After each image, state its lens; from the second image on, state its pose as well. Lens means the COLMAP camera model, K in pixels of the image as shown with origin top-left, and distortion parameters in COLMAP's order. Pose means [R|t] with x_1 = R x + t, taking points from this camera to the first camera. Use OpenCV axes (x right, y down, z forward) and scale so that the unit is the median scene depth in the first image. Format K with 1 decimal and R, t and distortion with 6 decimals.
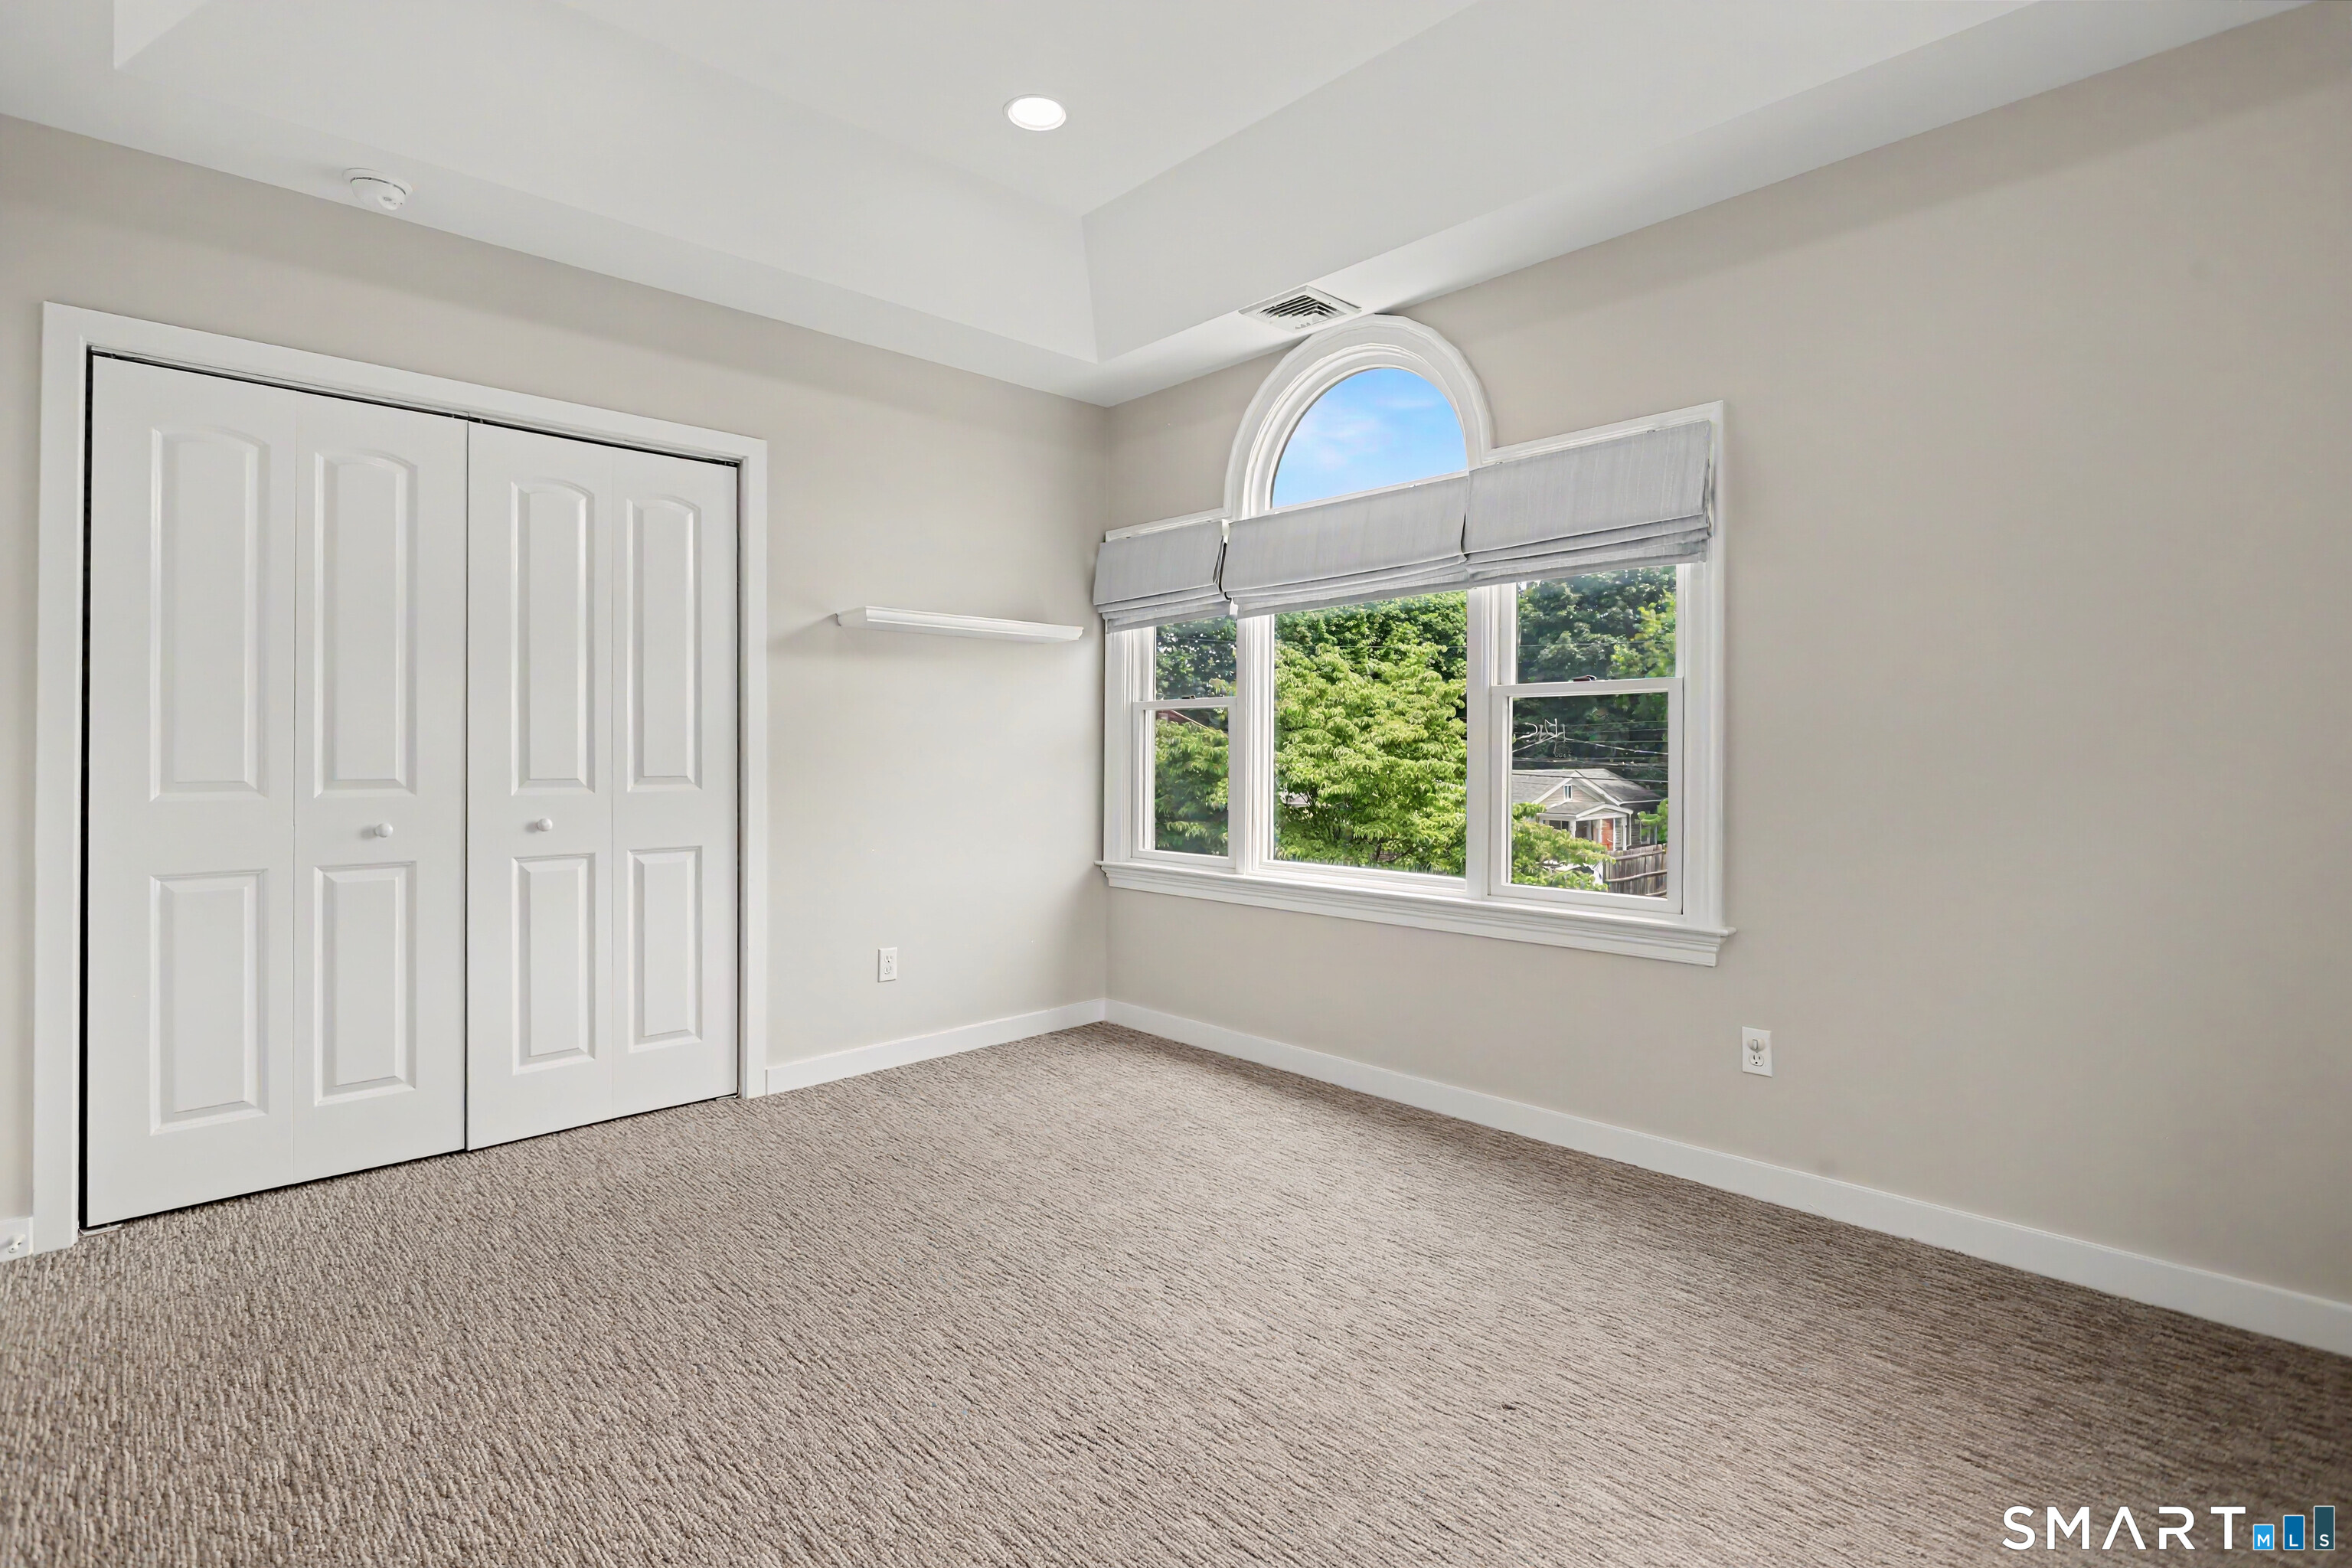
lens RADIAL K [[1132.2, 0, 1190.4], [0, 1132.2, 760.0], [0, 0, 1]] dist [-0.007172, 0.002516]
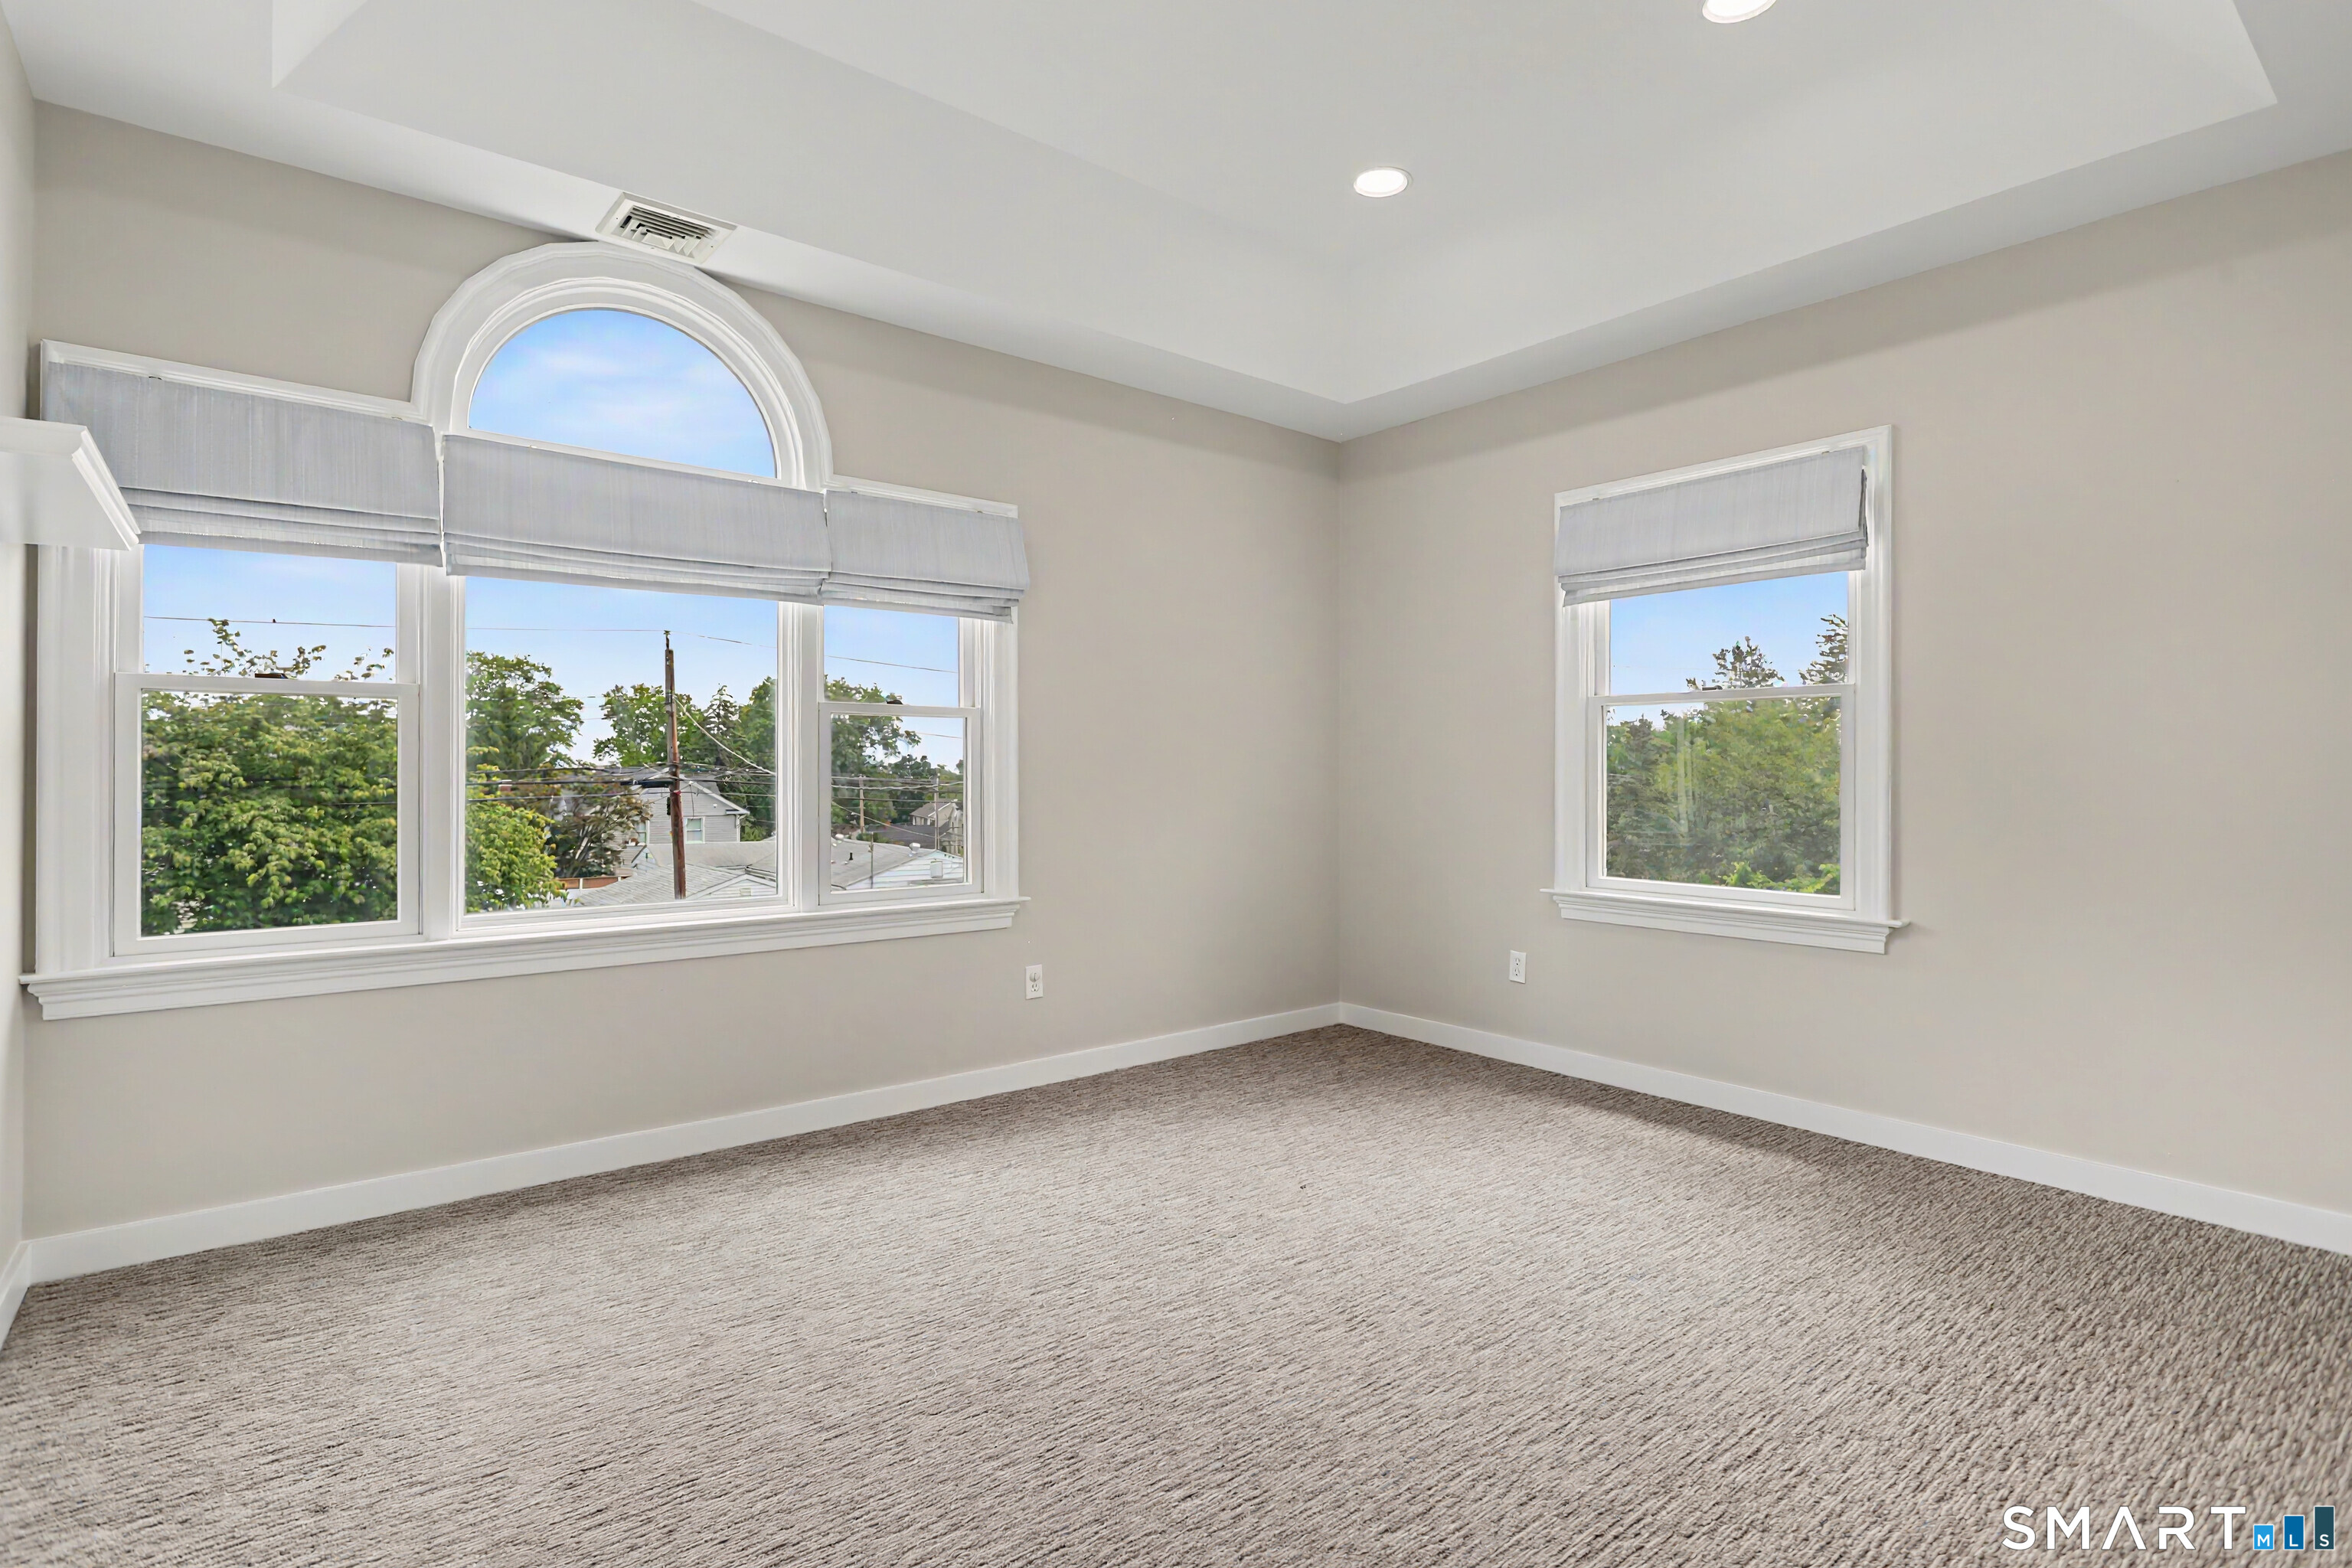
lens RADIAL K [[1132.2, 0, 1168.4], [0, 1132.2, 783.6], [0, 0, 1]] dist [-0.007172, 0.002516]
pose [[0.087519, -0.012561, 0.996084, -0.874254], [0.003311, 0.999919, 0.012318, -0.003732], [-0.996157, 0.002220, 0.087553, 0.710614]]
